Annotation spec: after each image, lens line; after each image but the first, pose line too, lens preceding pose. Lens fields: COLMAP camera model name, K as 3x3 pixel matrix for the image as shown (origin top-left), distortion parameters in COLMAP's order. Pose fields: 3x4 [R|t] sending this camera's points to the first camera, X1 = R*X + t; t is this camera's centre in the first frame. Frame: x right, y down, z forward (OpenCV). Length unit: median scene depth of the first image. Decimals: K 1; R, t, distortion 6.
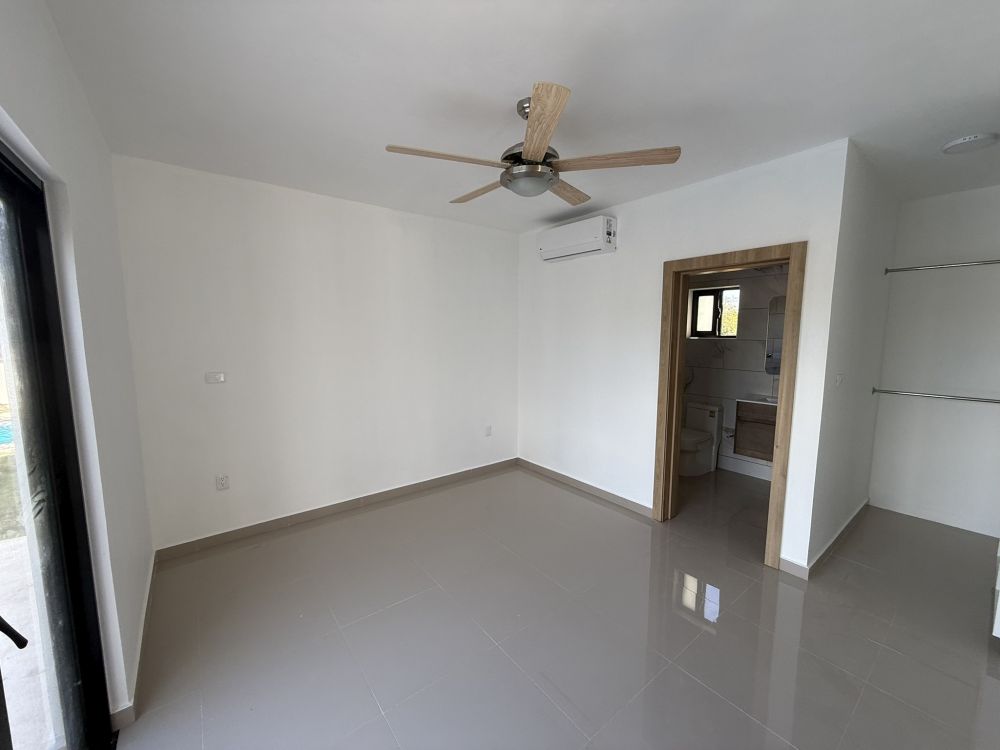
lens RADIAL K [[397.4, 0, 498.2], [0, 397.4, 377.6], [0, 0, 1]] dist [0.002331, -0.000269]
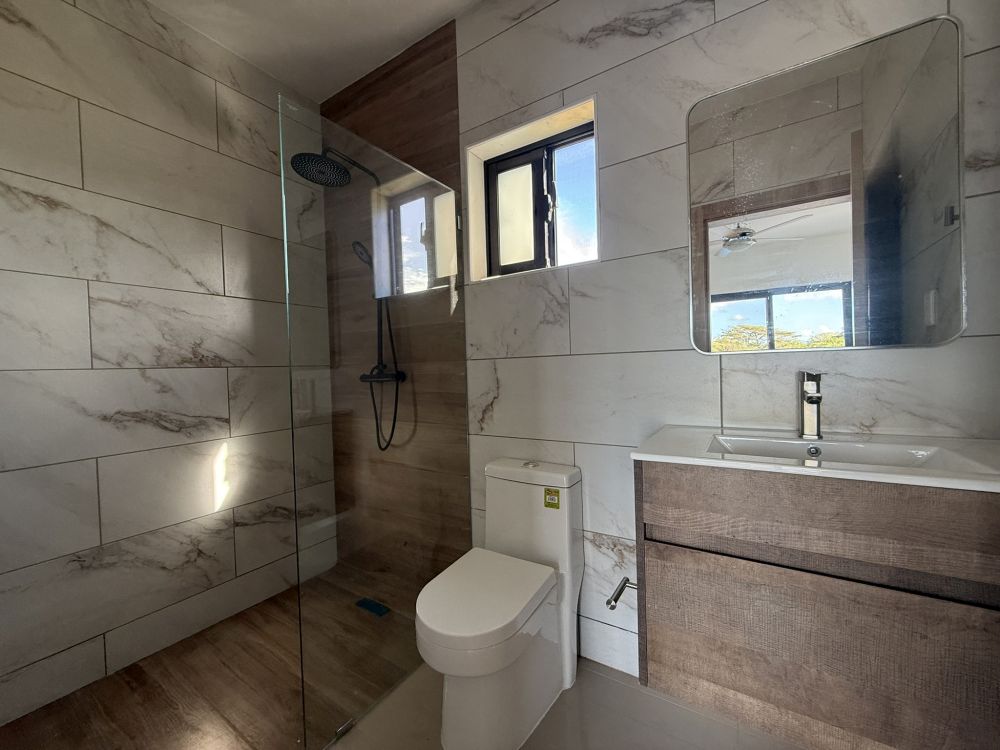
lens RADIAL K [[397.4, 0, 499.7], [0, 397.4, 373.3], [0, 0, 1]] dist [0.002331, -0.000269]
pose [[0.939949, -0.035416, 0.339471, 0.392710], [0.069122, 0.993745, -0.087714, 0.019627], [-0.334241, 0.105912, 0.936518, 0.703428]]
